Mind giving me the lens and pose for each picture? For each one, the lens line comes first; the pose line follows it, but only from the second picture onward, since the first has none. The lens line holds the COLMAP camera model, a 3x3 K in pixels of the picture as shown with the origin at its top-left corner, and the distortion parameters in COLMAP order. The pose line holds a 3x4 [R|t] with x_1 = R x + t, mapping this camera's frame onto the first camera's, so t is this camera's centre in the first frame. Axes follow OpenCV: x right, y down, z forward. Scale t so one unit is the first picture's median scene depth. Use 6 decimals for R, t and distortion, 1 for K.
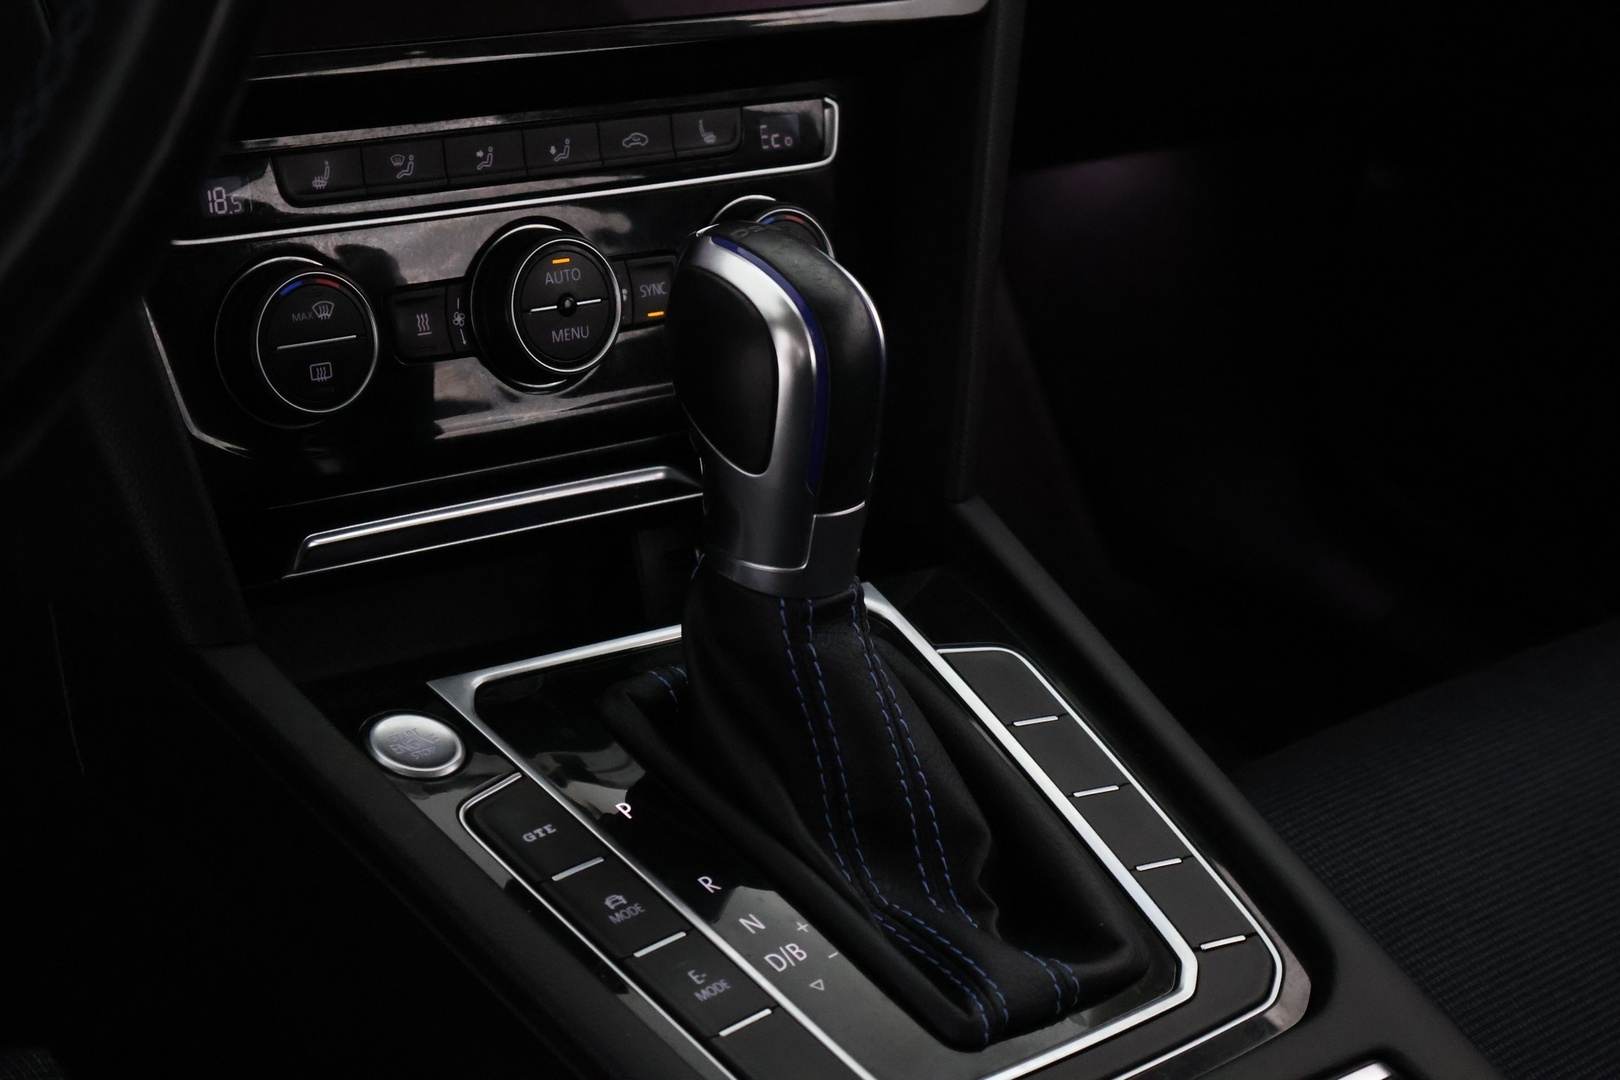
lens RADIAL K [[3299.2, 0, 805.7], [0, 3299.2, 538.6], [0, 0, 1]] dist [0.163957, 0.000000]
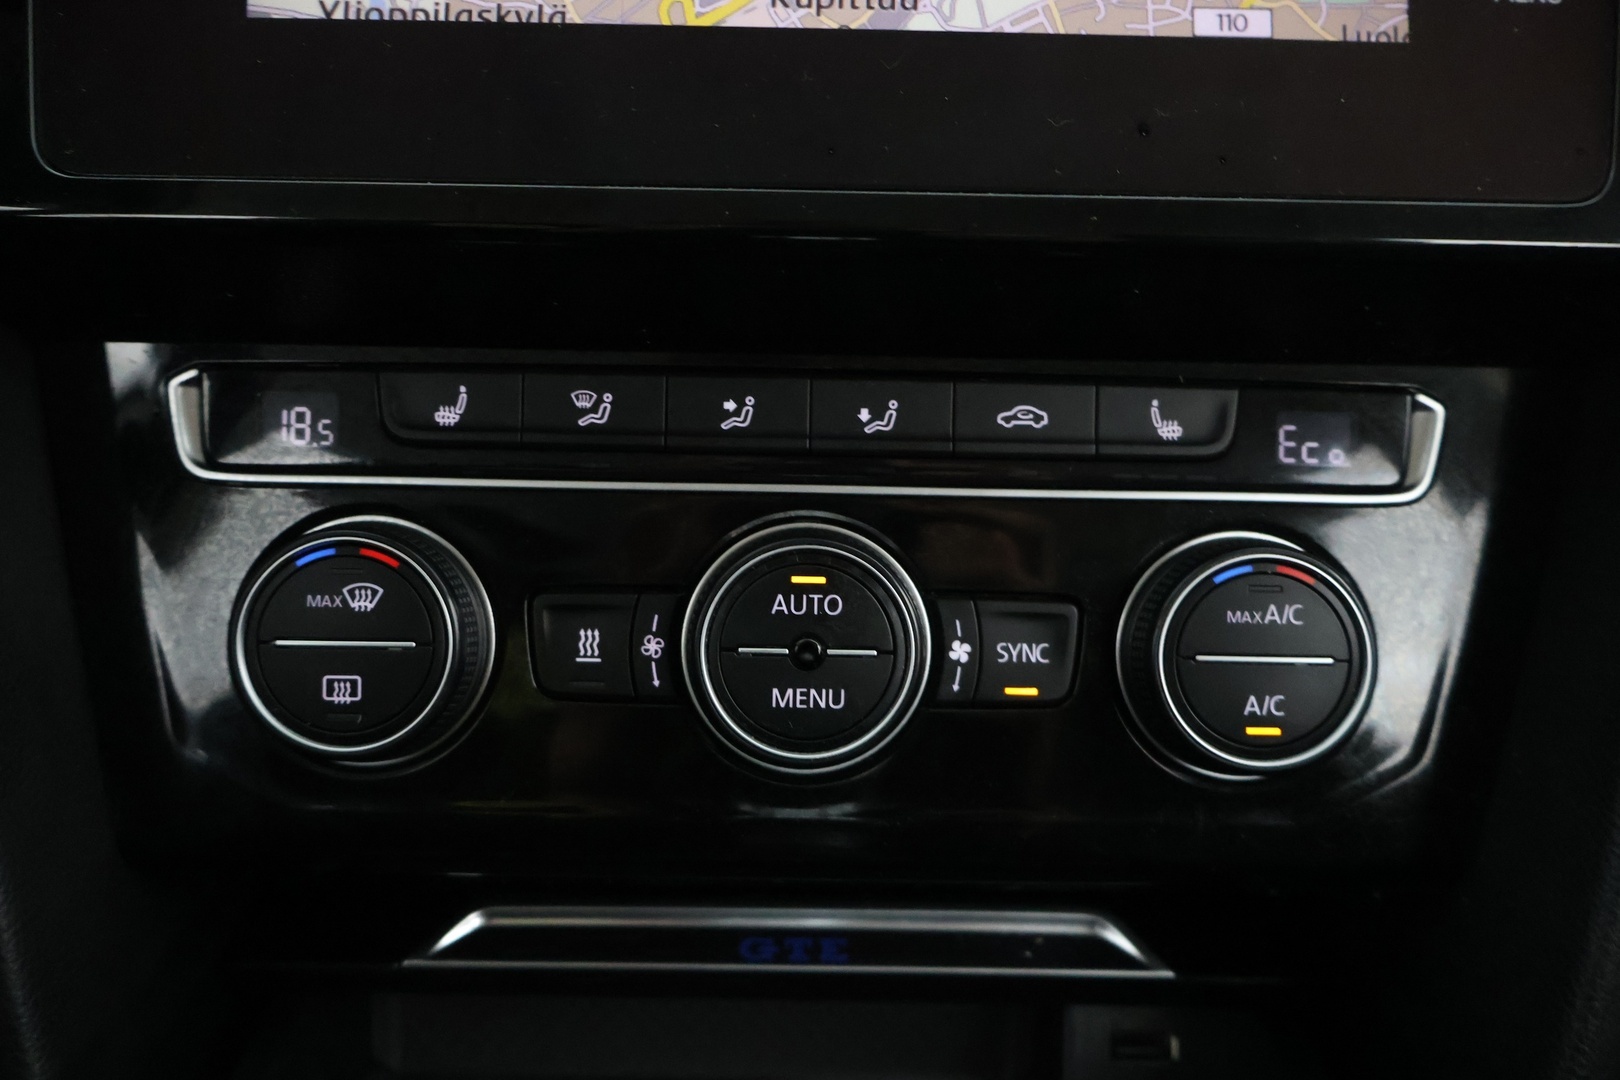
lens RADIAL K [[1371.5, 0, 806.0], [0, 1371.5, 540.4], [0, 0, 1]] dist [-0.006045, -0.006660]
pose [[0.775508, 0.102973, -0.622884, 0.085977], [-0.183876, 0.980677, -0.066808, -0.074001], [0.603968, 0.166343, 0.779457, 0.796893]]
